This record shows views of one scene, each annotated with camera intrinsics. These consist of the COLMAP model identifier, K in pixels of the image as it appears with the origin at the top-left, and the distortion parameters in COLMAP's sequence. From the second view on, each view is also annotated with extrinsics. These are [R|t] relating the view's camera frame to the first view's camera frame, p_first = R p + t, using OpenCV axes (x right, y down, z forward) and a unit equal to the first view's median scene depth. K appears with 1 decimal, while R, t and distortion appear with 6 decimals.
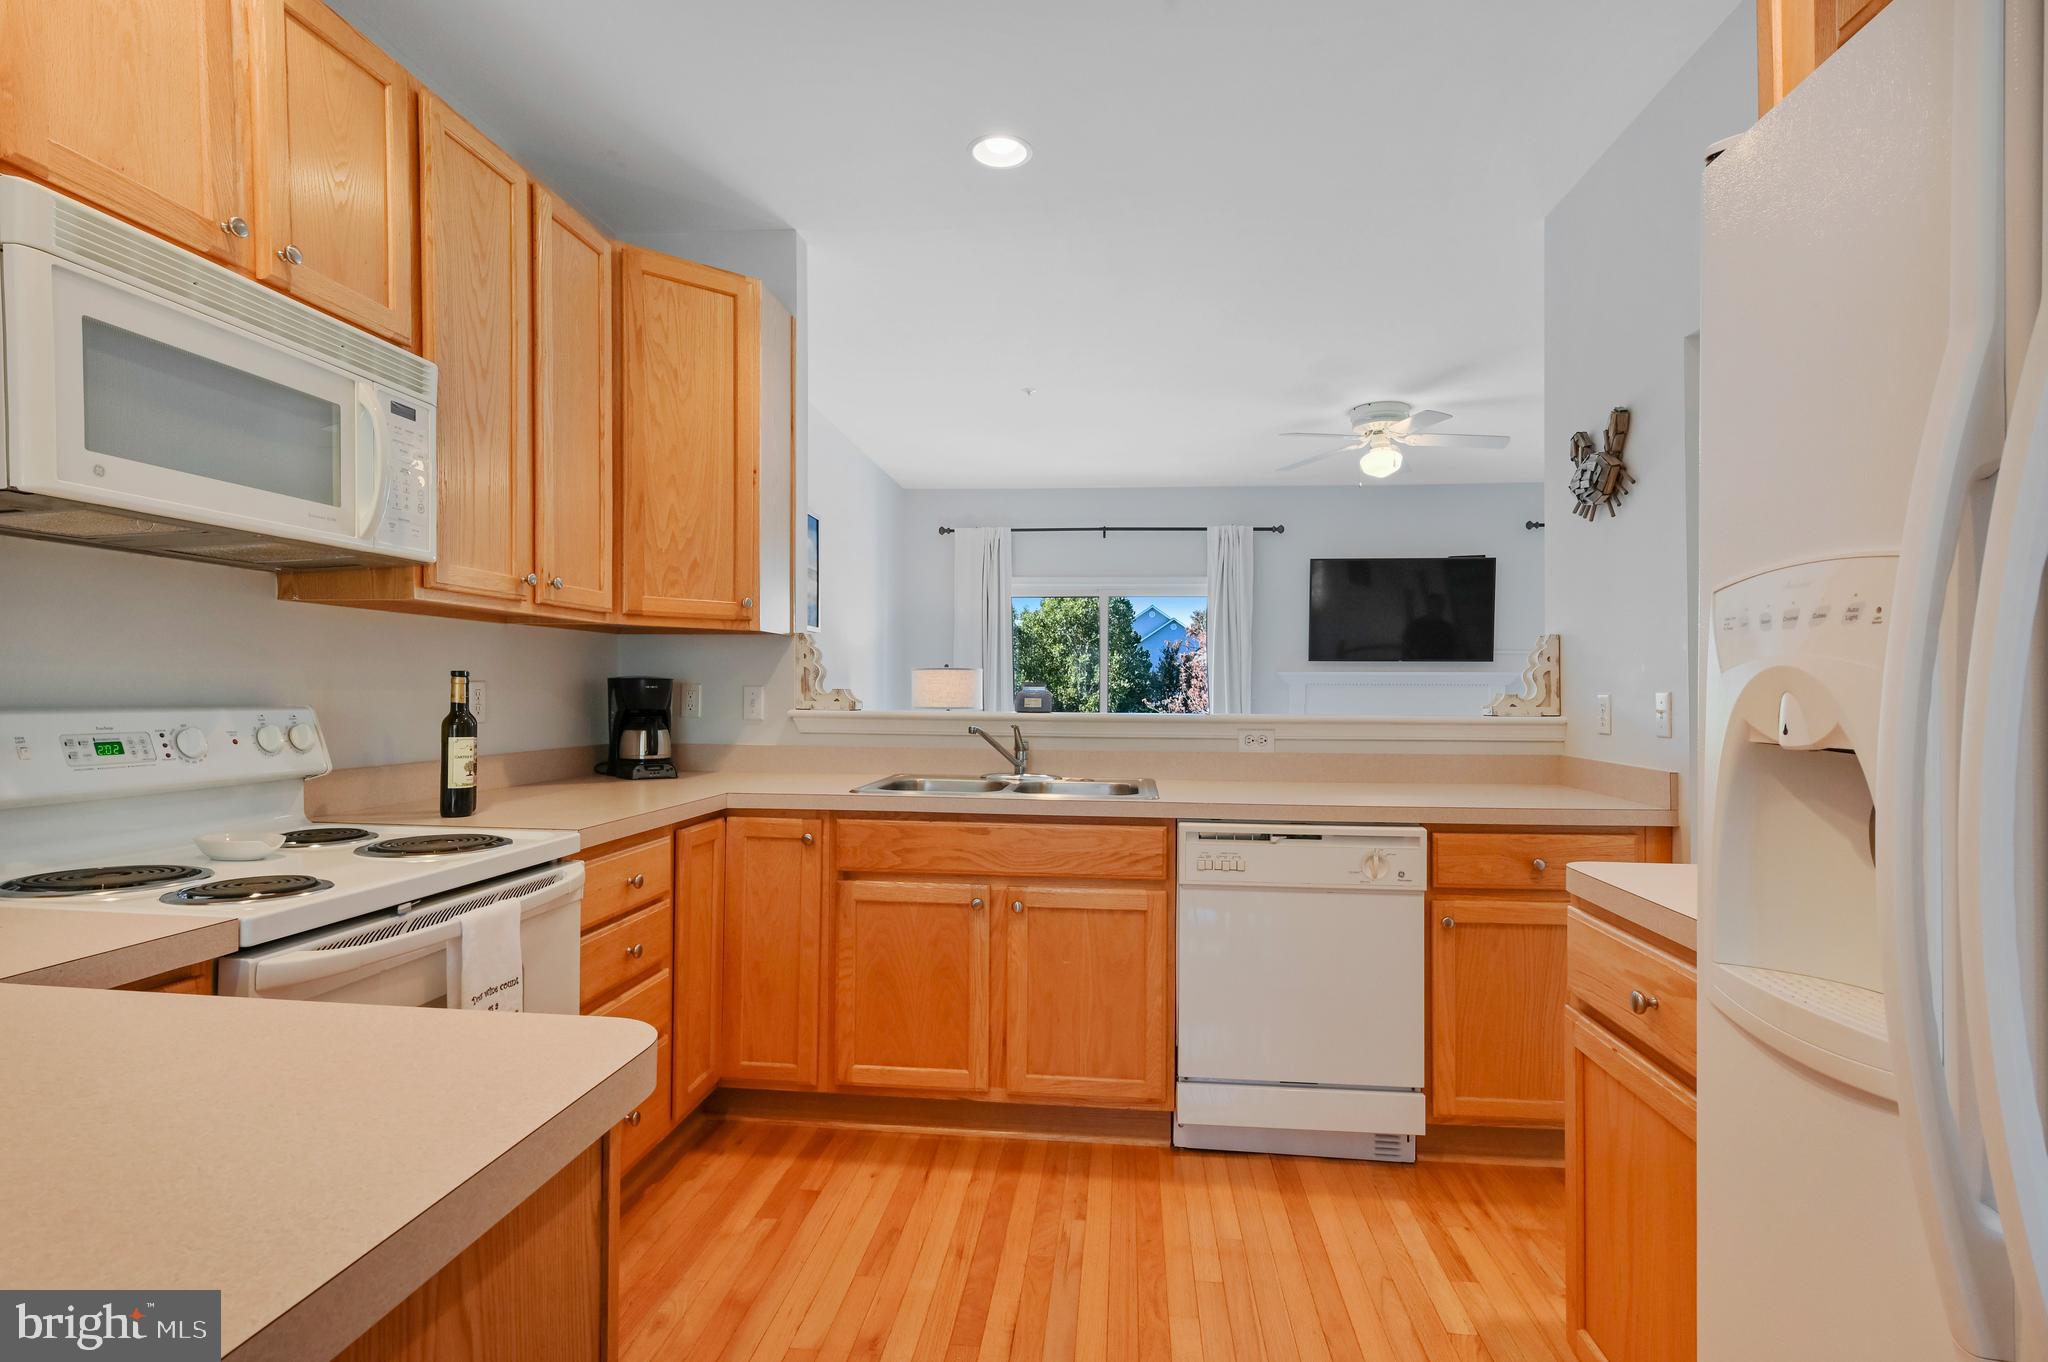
lens RADIAL K [[999.6, 0, 1024.9], [0, 999.6, 673.6], [0, 0, 1]] dist [-0.005166, -0.000359]
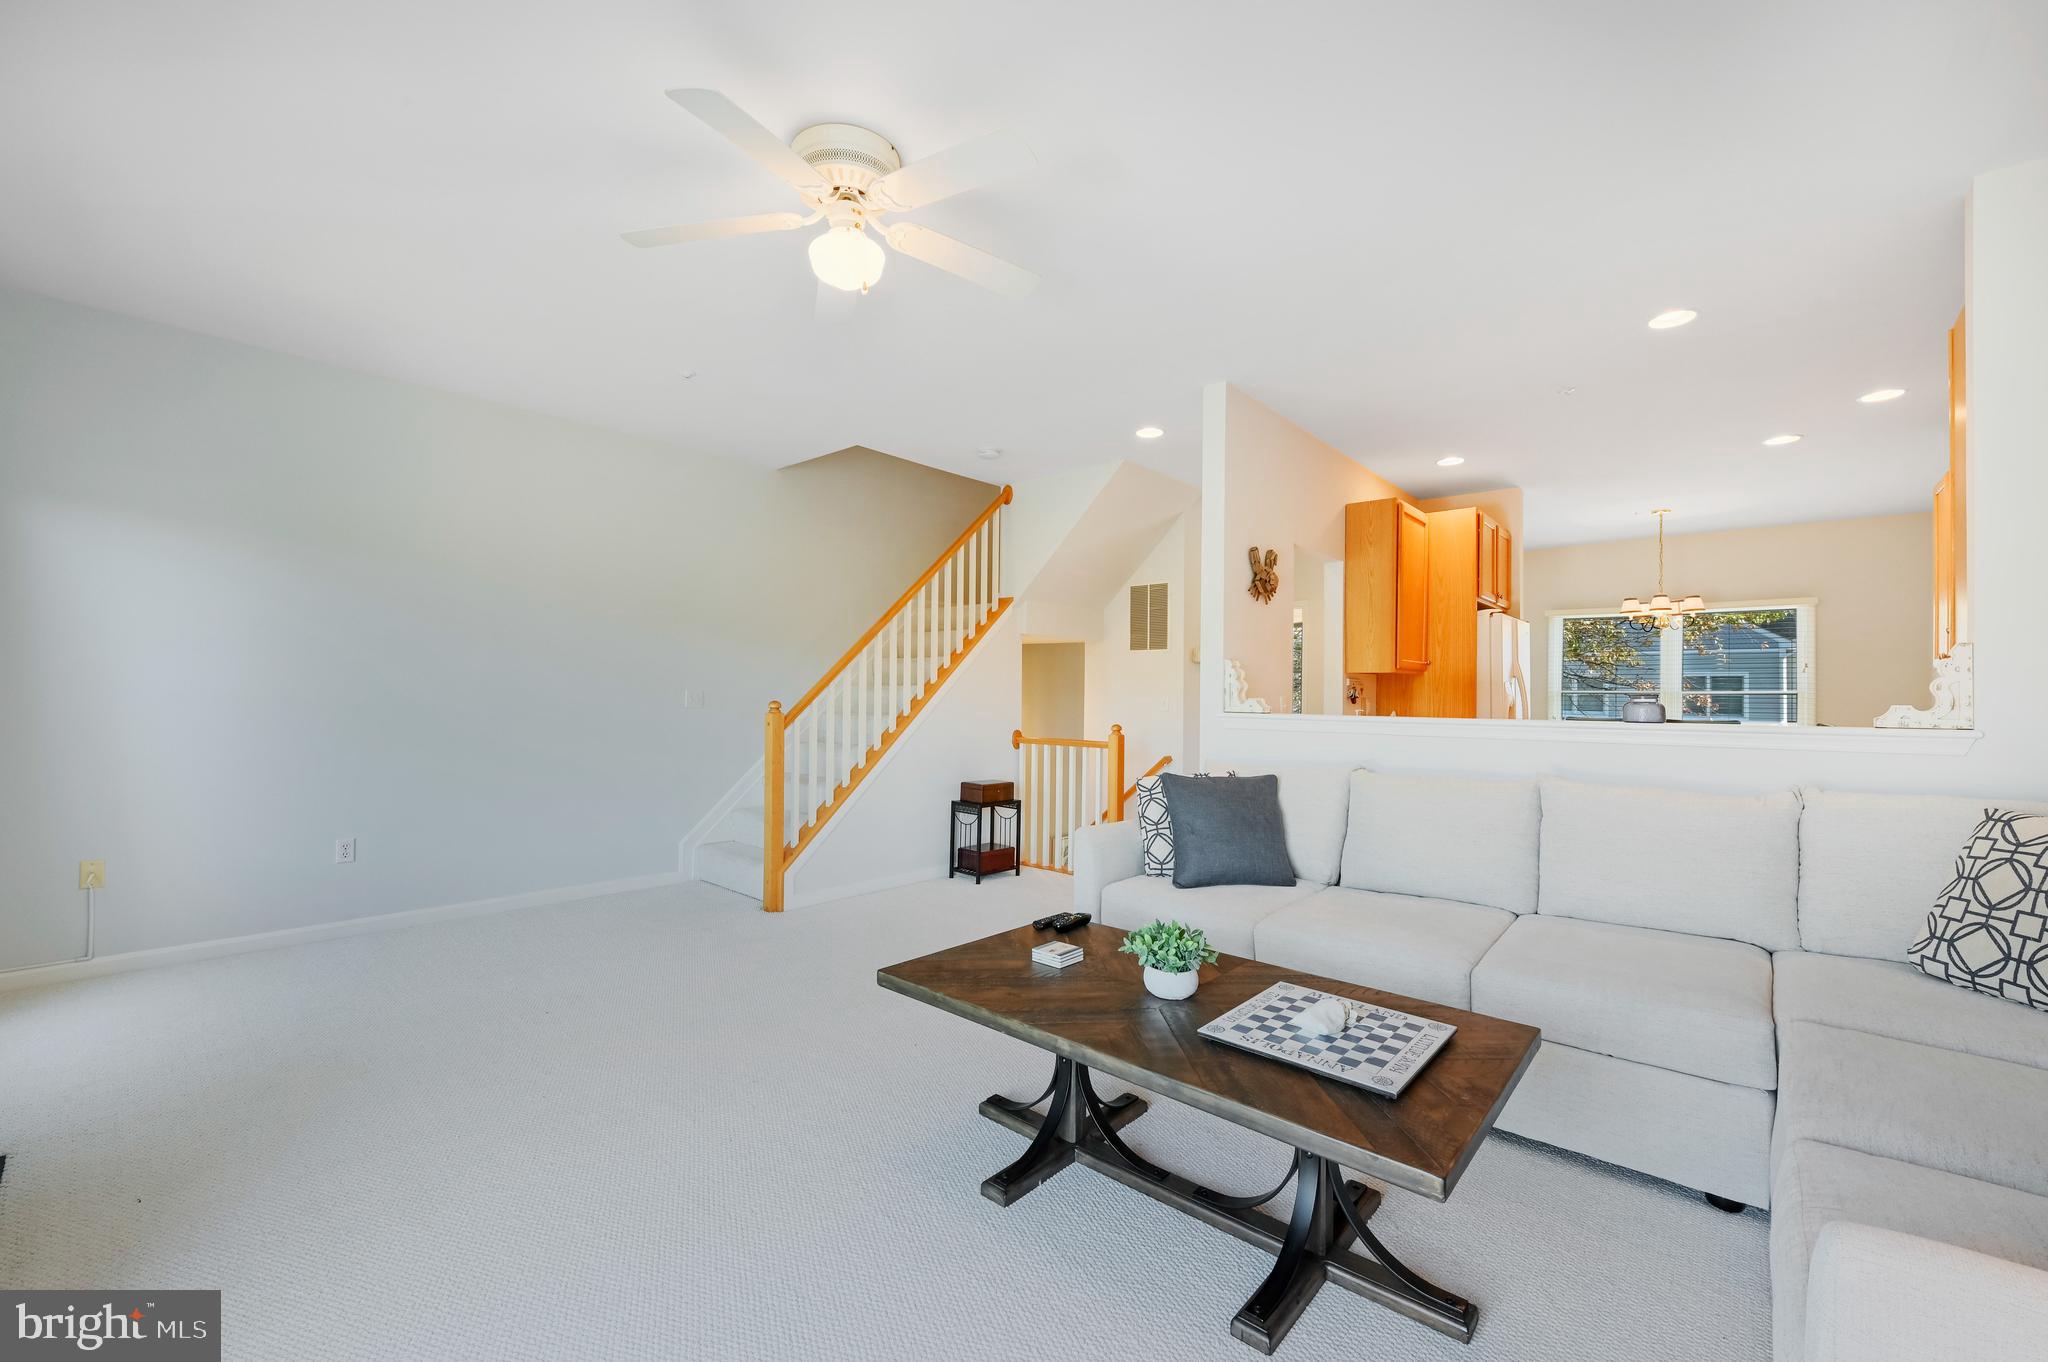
lens RADIAL K [[830.6, 0, 1038.1], [0, 830.6, 686.6], [0, 0, 1]] dist [-0.011659, -0.000352]
pose [[-0.822996, -0.011440, 0.567932, 0.055949], [-0.024552, 0.999579, -0.015444, 0.031311], [-0.567516, -0.026654, -0.822931, 2.540138]]
